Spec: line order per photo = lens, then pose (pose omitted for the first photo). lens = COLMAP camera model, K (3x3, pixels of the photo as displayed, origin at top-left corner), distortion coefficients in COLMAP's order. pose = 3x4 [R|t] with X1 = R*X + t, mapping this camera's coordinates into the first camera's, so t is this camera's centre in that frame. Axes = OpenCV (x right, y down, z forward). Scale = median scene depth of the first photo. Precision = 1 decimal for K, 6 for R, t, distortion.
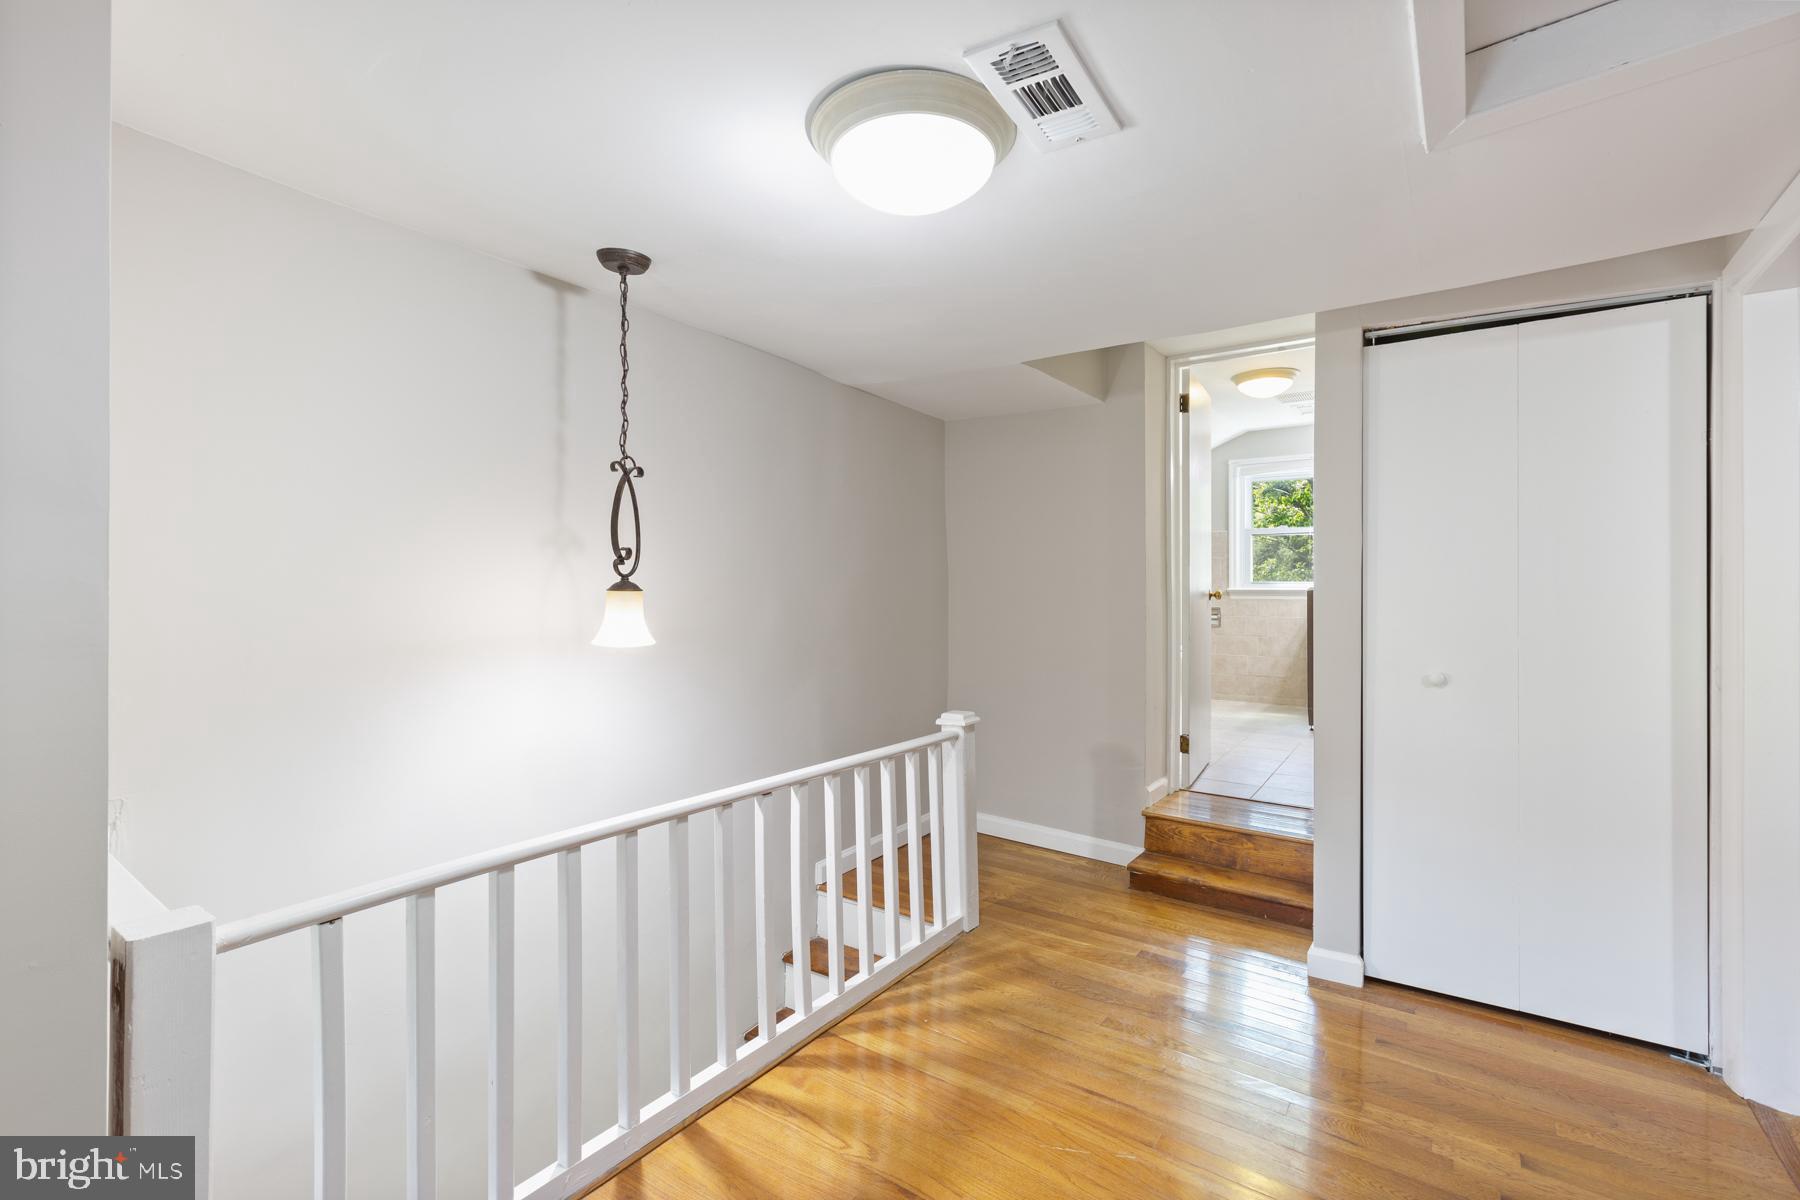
lens RADIAL K [[809.9, 0, 904.2], [0, 809.9, 593.3], [0, 0, 1]] dist [0.006031, -0.000955]
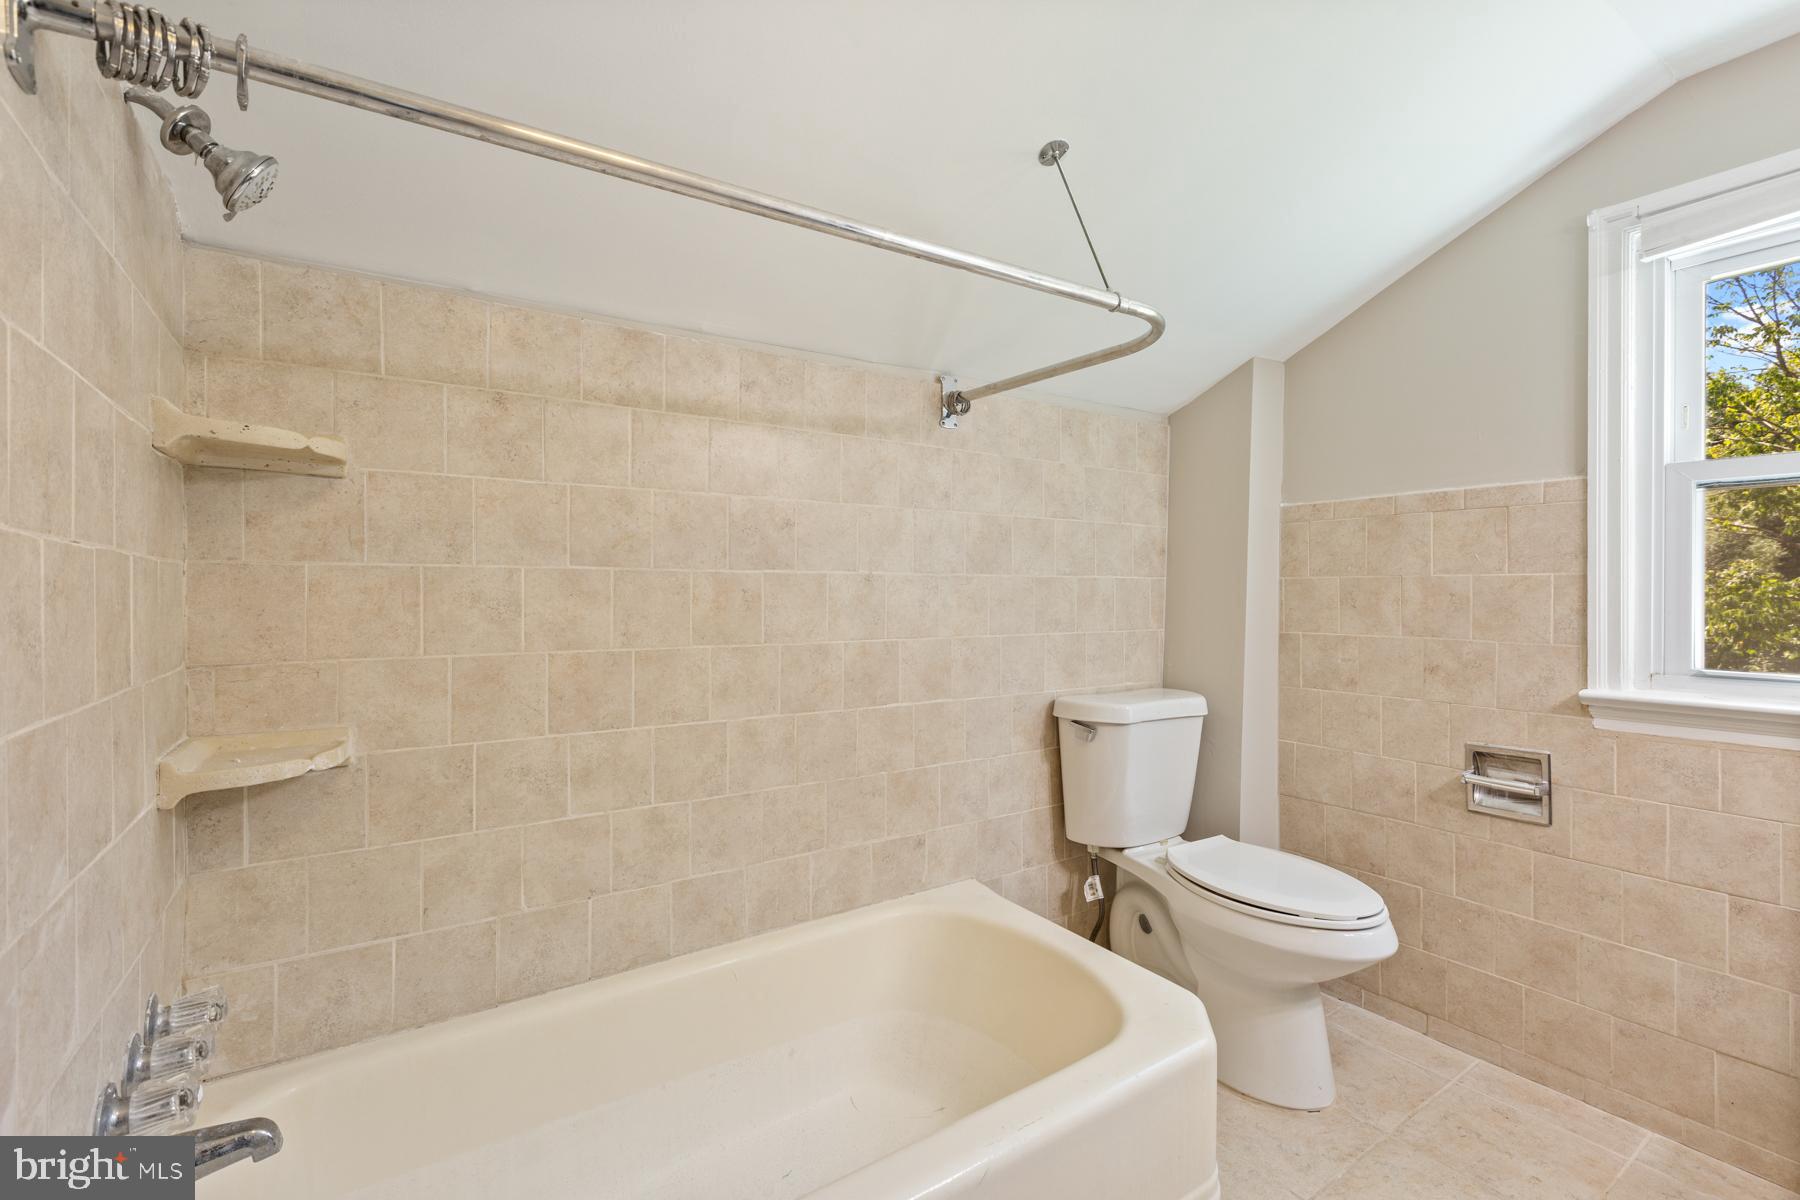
lens RADIAL K [[809.9, 0, 896.0], [0, 809.9, 594.9], [0, 0, 1]] dist [0.006031, -0.000955]
pose [[0.930229, 0.006732, -0.366918, 0.288010], [-0.007814, 0.999968, -0.001464, -0.035639], [0.366896, 0.004230, 0.930252, 0.669555]]
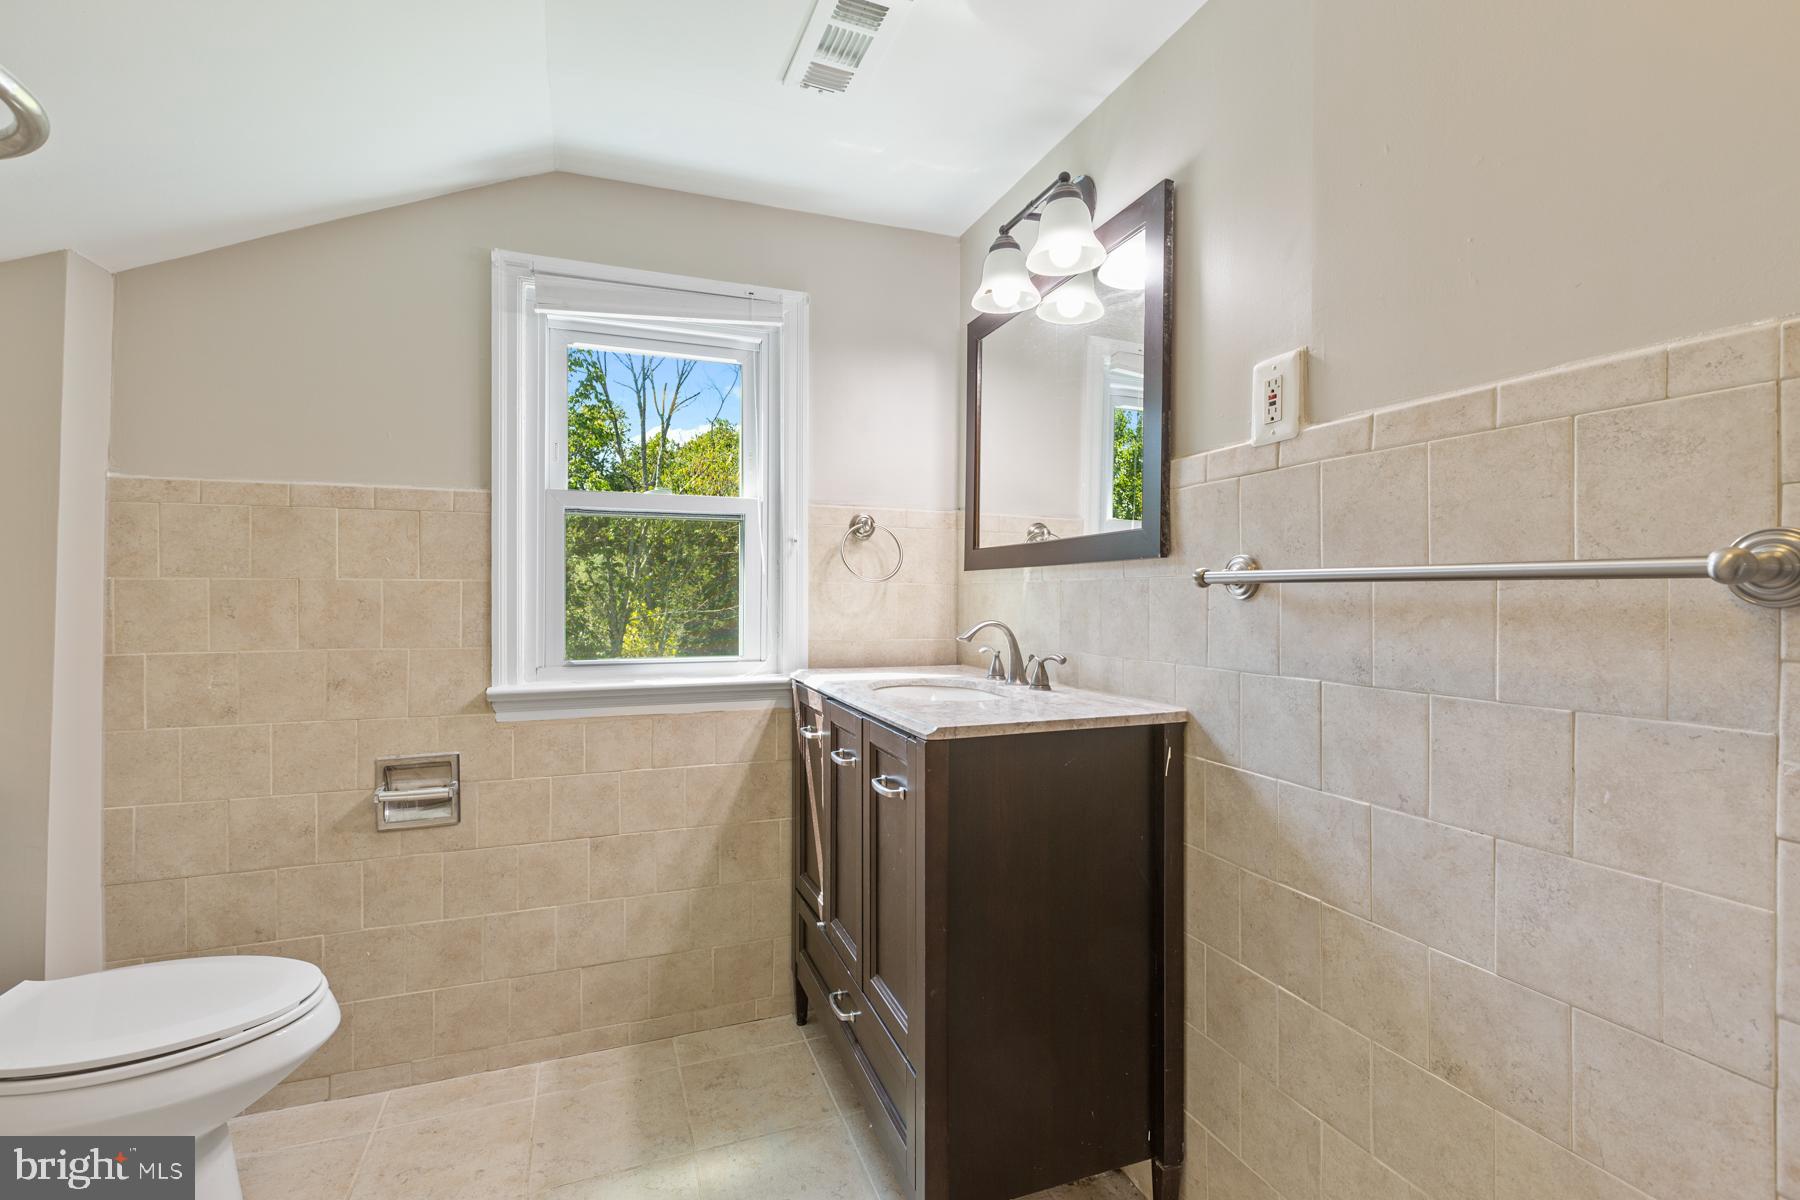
lens RADIAL K [[809.9, 0, 905.7], [0, 809.9, 596.1], [0, 0, 1]] dist [0.006031, -0.000955]
pose [[0.559951, 0.006052, 0.828504, 0.243813], [0.005413, 0.999925, -0.010962, -0.035264], [-0.828508, 0.010623, 0.559876, 0.718119]]
